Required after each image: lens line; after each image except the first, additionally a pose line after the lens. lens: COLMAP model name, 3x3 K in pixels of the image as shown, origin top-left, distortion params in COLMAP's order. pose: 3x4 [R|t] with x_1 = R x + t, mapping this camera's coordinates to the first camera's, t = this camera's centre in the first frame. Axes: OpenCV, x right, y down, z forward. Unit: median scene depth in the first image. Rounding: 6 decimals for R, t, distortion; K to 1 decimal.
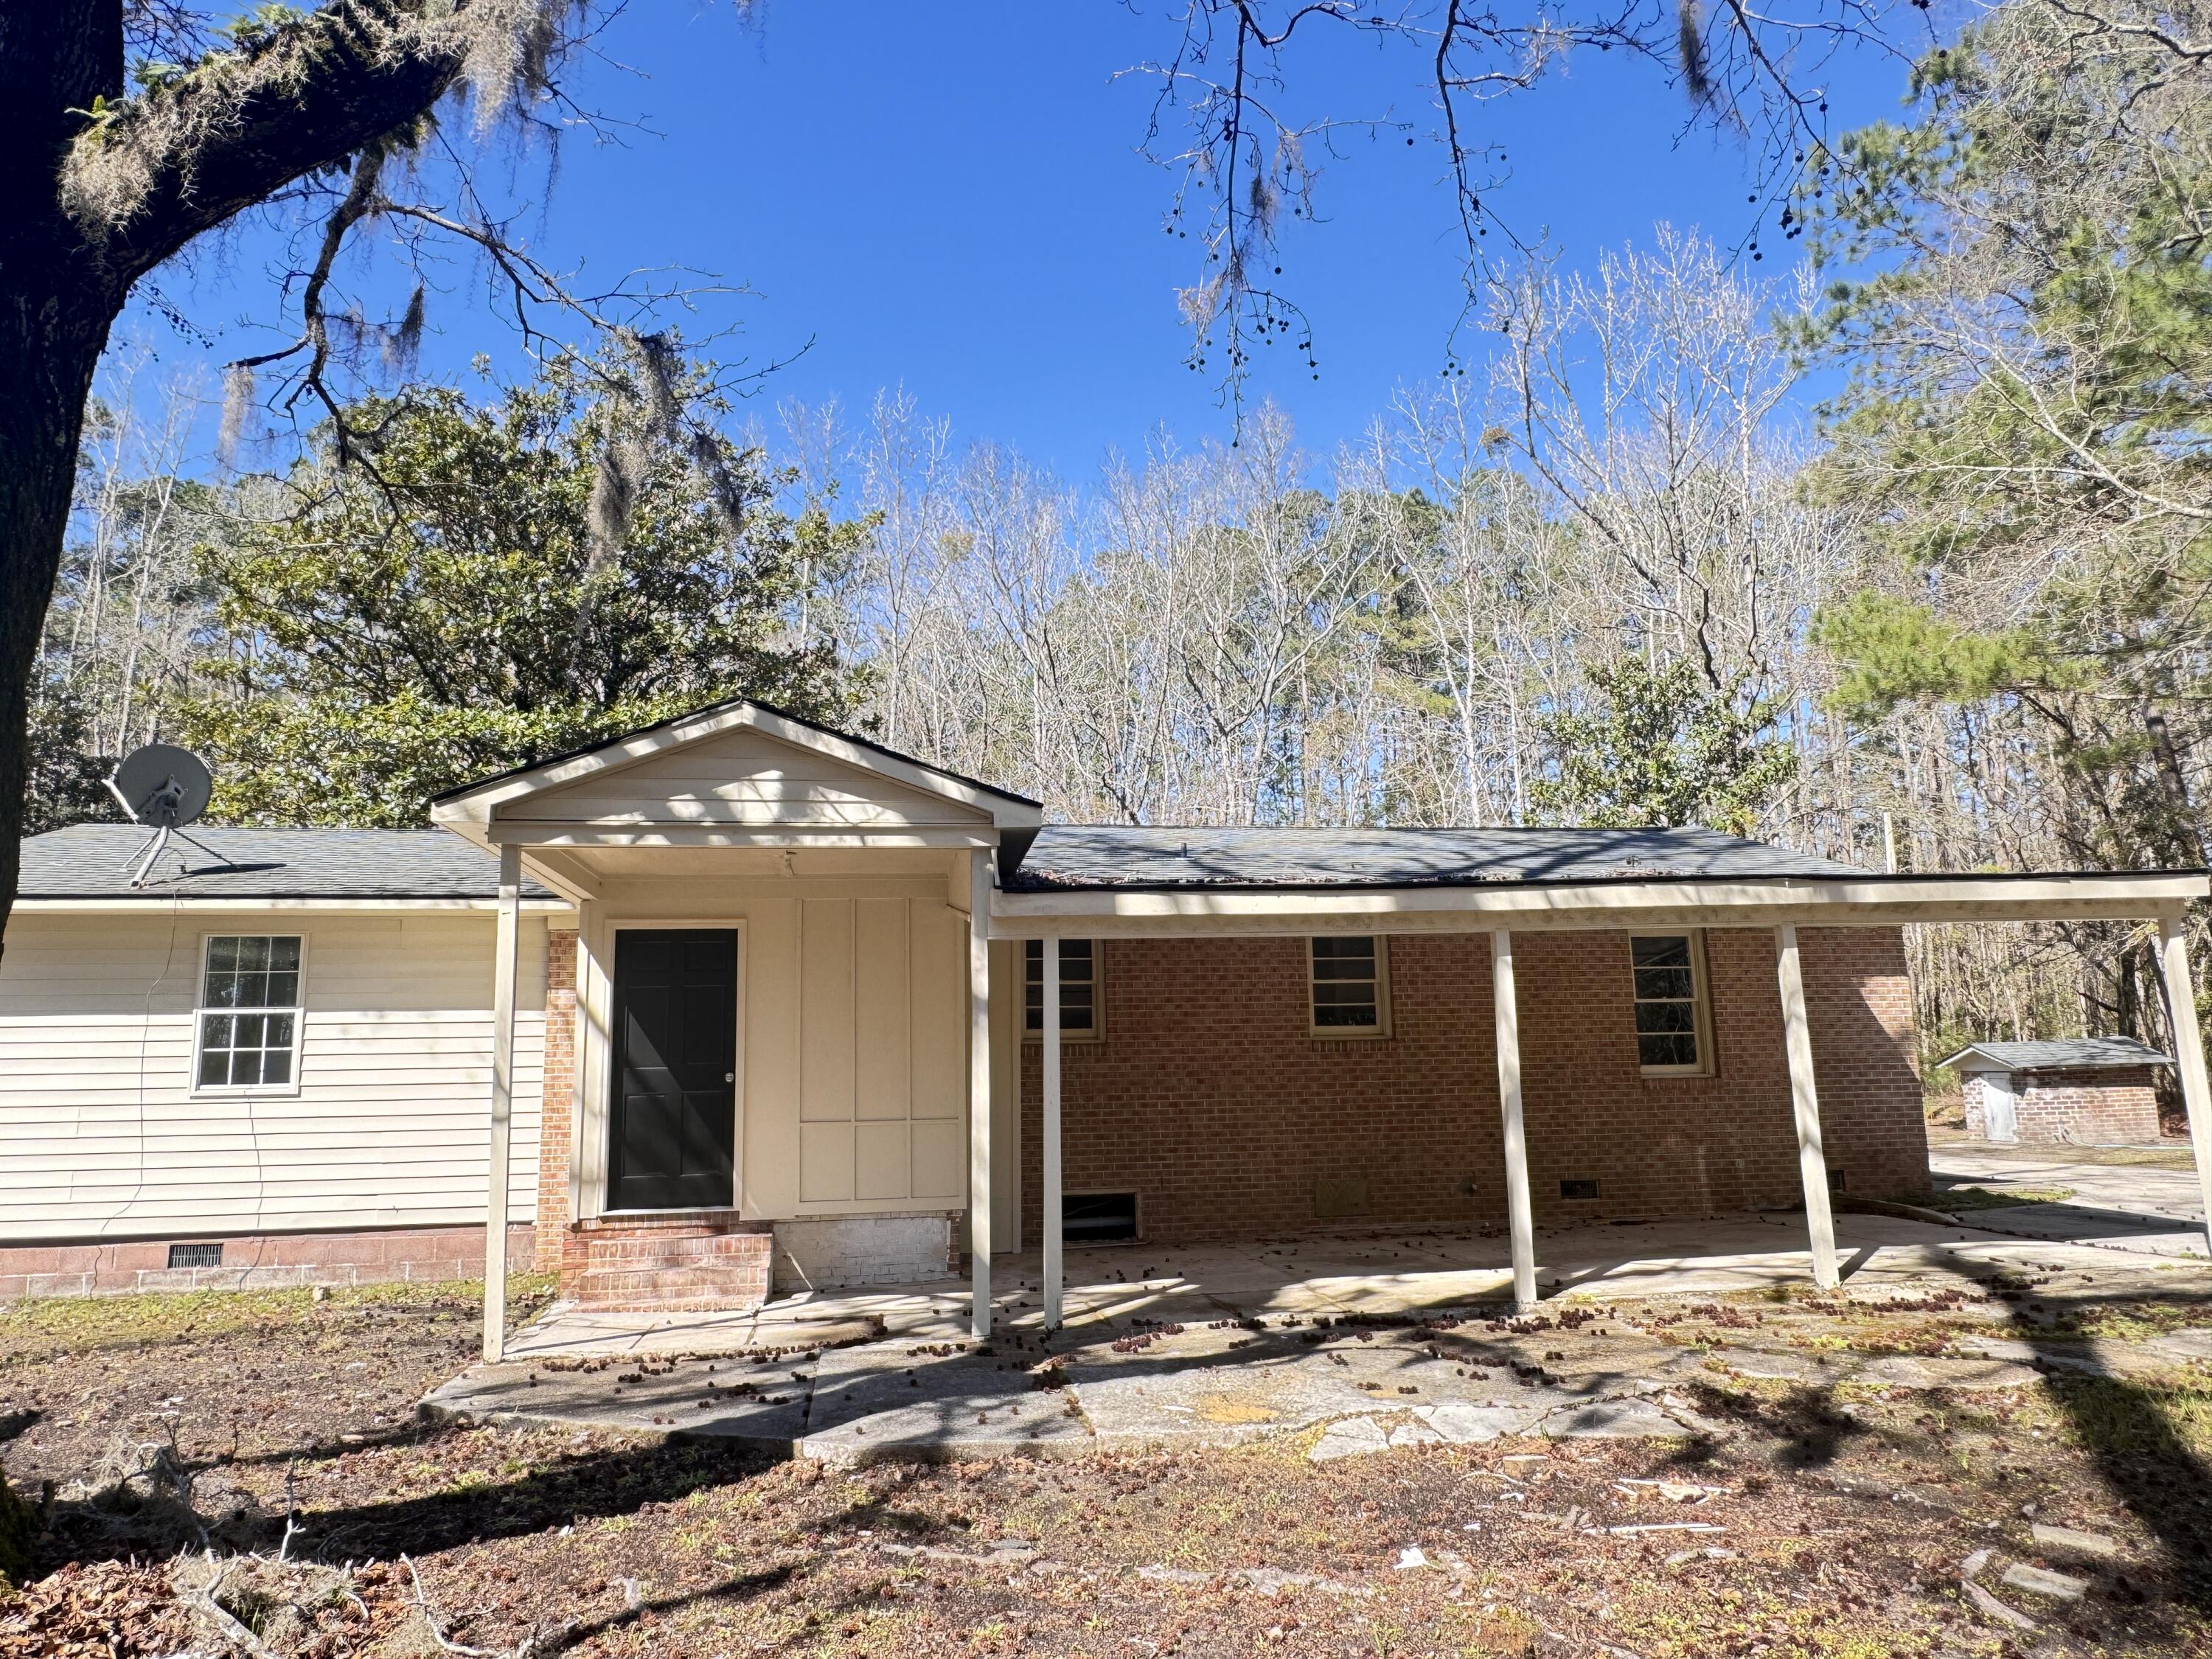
lens RADIAL K [[1394.3, 0, 1116.6], [0, 1394.3, 830.6], [0, 0, 1]] dist [-0.005474, 0.001835]
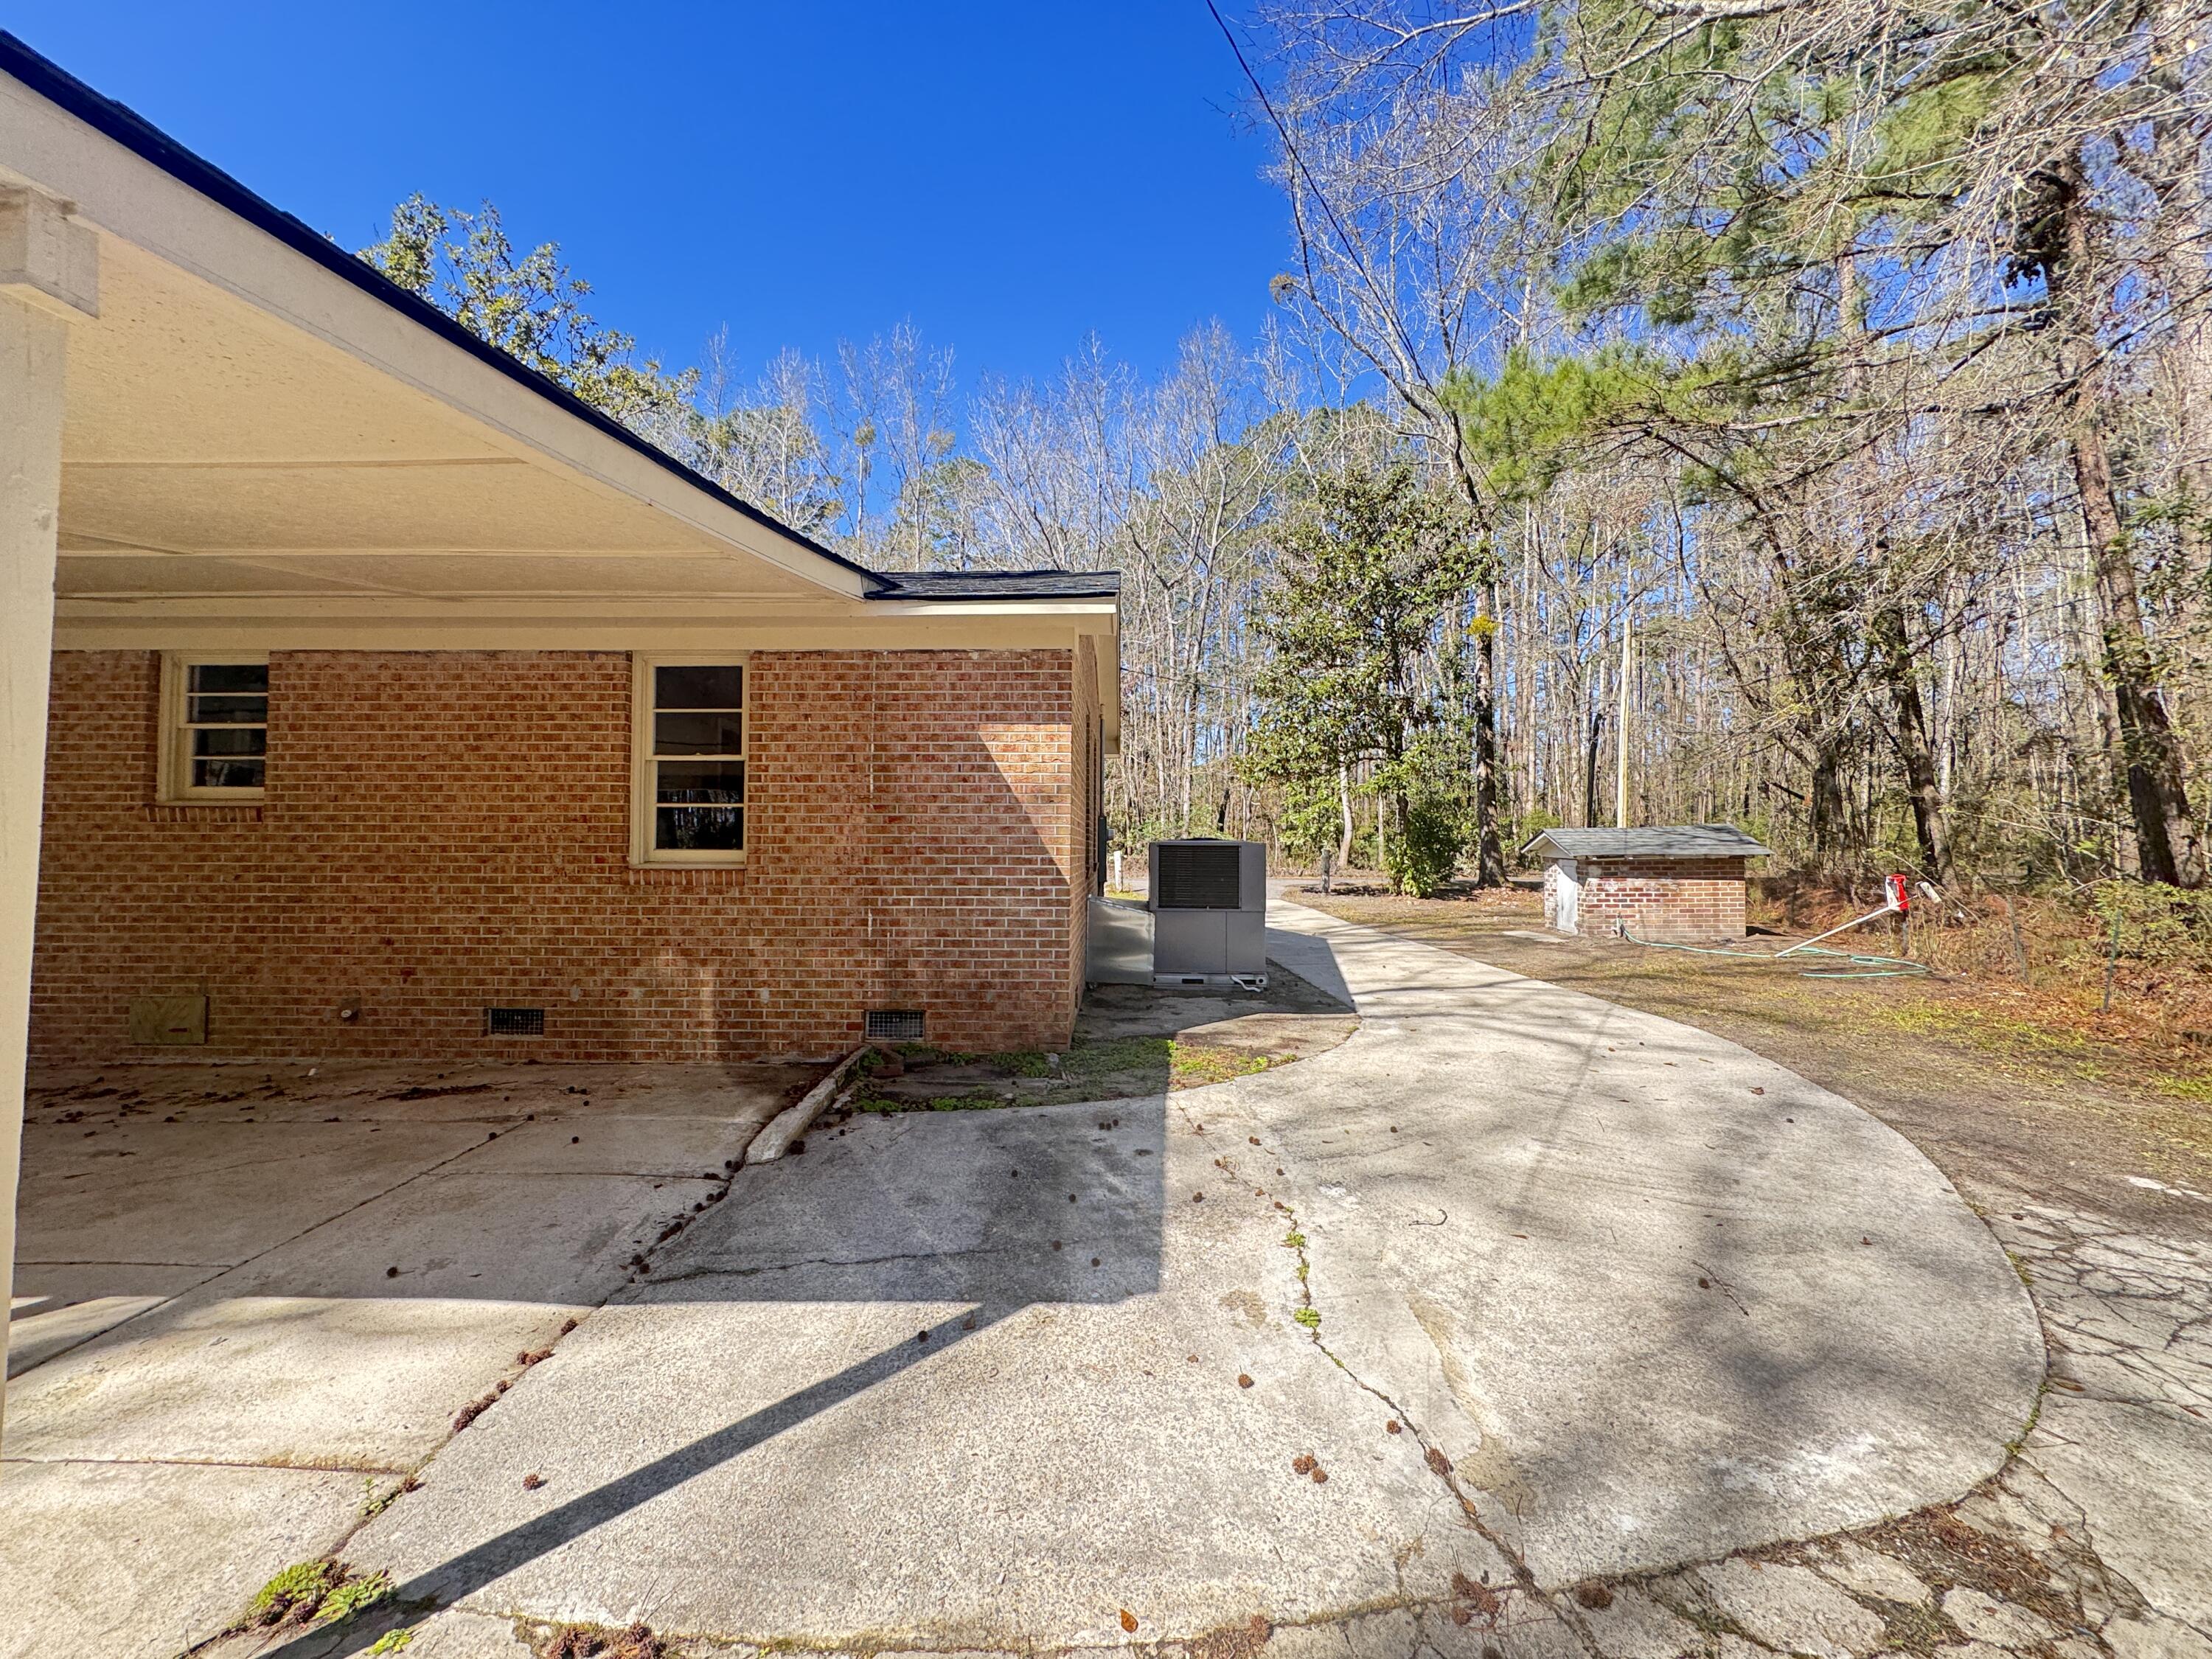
lens RADIAL K [[874.6, 0, 1089.8], [0, 874.6, 816.9], [0, 0, 1]] dist [-0.001708, 0.000962]
pose [[0.985298, 0.017684, -0.169924, 0.675452], [0.008499, 0.988323, 0.152136, 0.088746], [0.170630, -0.151344, 0.973643, 0.621643]]
